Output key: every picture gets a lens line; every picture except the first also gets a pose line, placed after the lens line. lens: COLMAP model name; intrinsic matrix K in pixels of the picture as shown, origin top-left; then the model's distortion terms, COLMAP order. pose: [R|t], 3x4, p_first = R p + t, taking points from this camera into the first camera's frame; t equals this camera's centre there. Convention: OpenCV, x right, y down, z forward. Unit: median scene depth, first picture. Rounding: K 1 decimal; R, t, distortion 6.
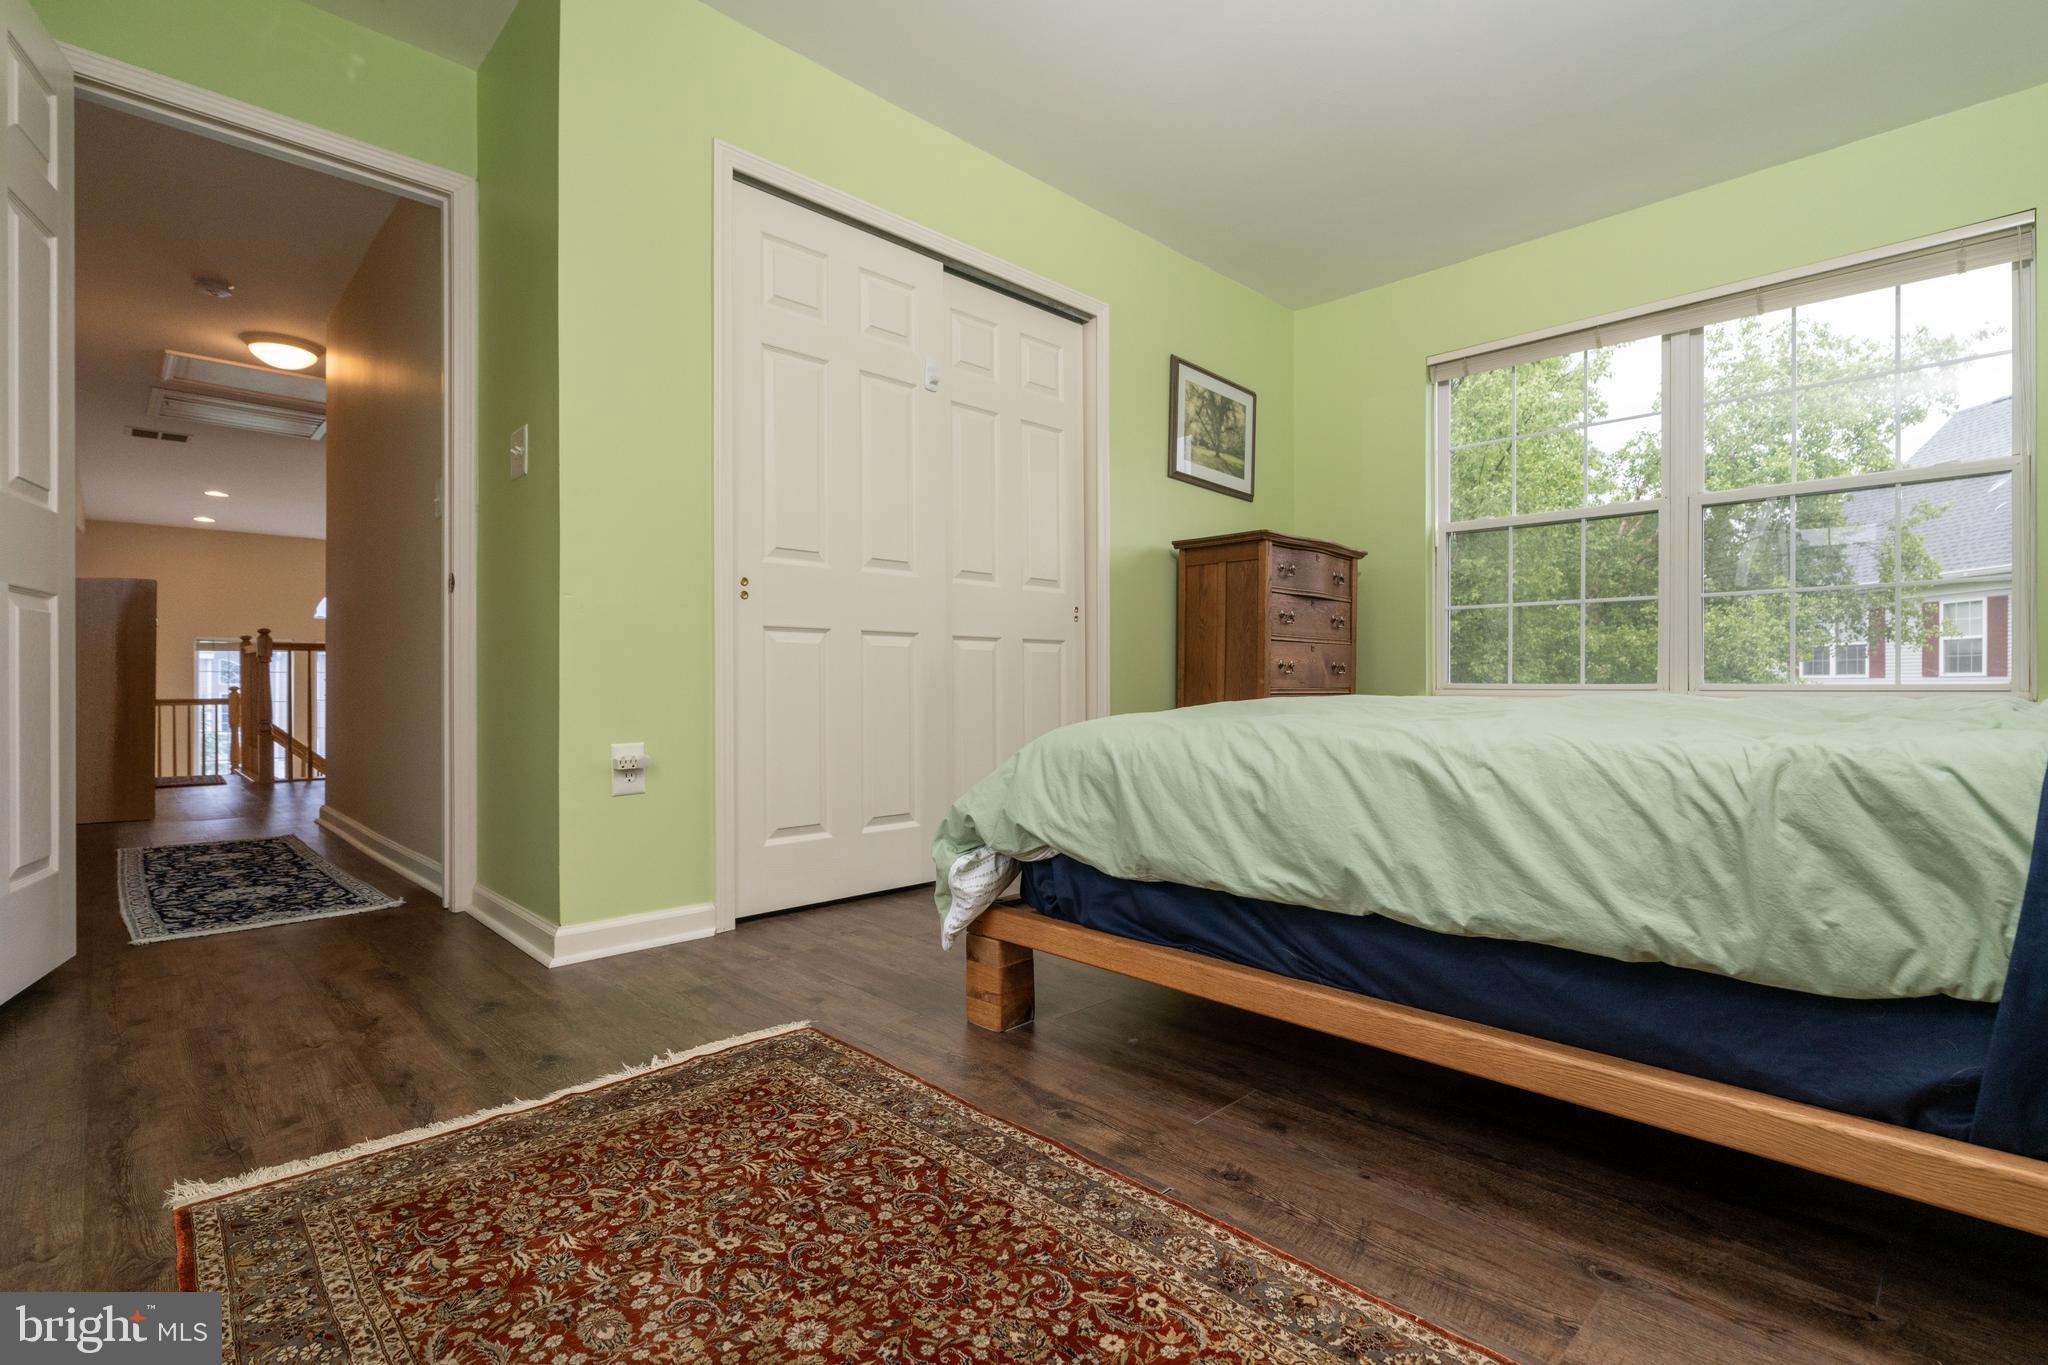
lens RADIAL K [[937.2, 0, 1018.2], [0, 937.2, 688.2], [0, 0, 1]] dist [-0.002067, 0.000025]
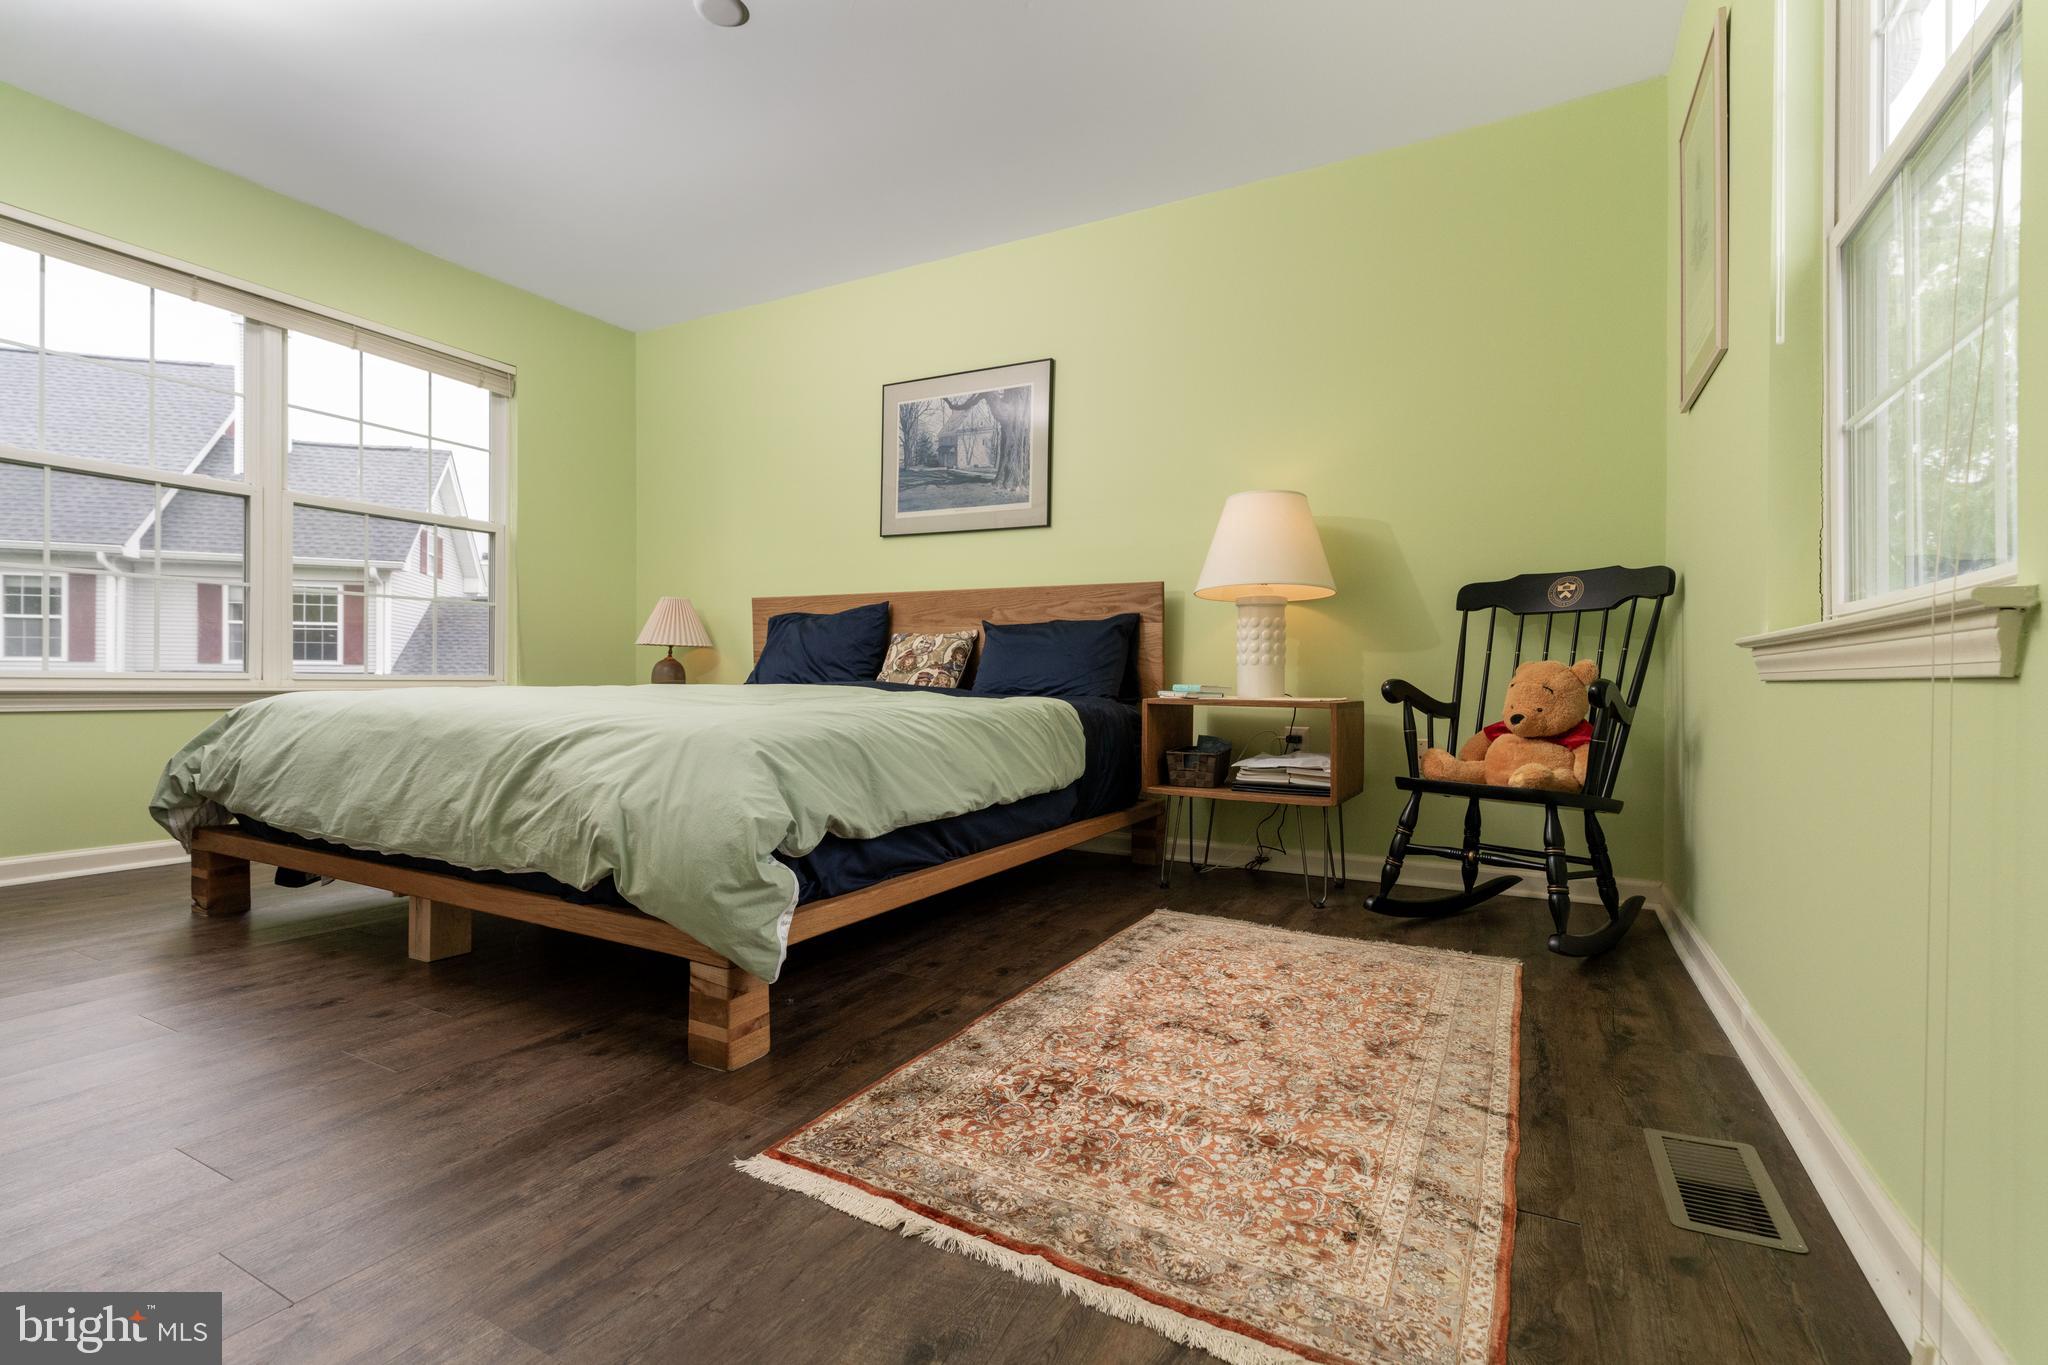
lens RADIAL K [[937.2, 0, 1018.1], [0, 937.2, 680.2], [0, 0, 1]] dist [-0.002067, 0.000025]
pose [[-0.303963, -0.000261, 0.952684, -1.261341], [-0.009012, 0.999956, -0.002601, -0.002382], [-0.952641, -0.009376, -0.303952, 1.351175]]
